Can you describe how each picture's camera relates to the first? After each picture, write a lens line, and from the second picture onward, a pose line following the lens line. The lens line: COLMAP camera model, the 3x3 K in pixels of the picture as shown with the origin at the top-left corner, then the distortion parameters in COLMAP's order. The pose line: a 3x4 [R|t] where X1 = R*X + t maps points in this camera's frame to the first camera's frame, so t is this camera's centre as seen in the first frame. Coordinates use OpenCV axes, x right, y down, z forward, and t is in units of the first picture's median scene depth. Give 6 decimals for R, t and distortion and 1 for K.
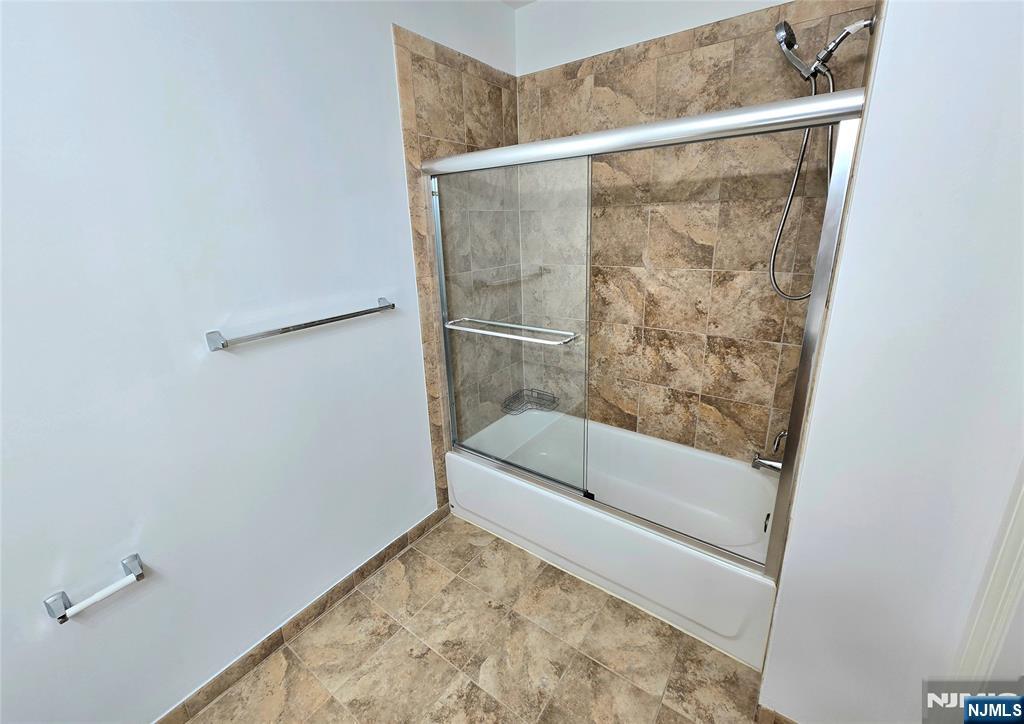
lens RADIAL K [[418.6, 0, 512.1], [0, 418.6, 343.1], [0, 0, 1]] dist [0.000196, -0.000060]
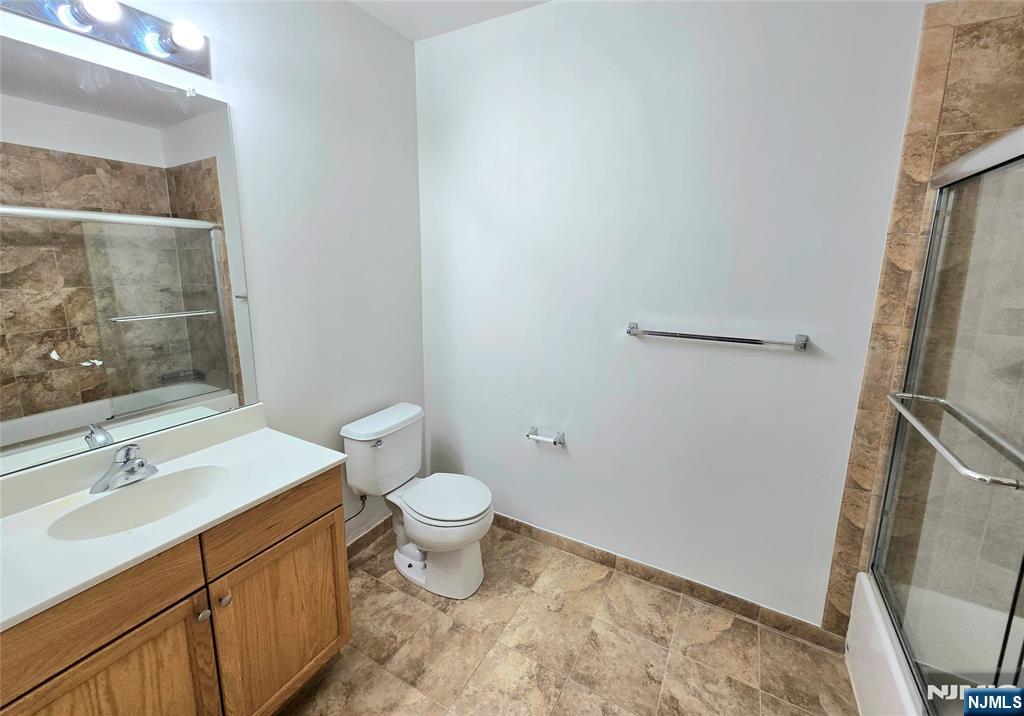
lens RADIAL K [[420.1, 0, 512.2], [0, 420.1, 332.1], [0, 0, 1]] dist [-0.000637, -0.000071]
pose [[0.115152, 0.205553, -0.971848, 0.472230], [-0.288314, 0.943156, 0.165323, -0.082540], [0.950587, 0.261160, 0.167870, 0.264654]]
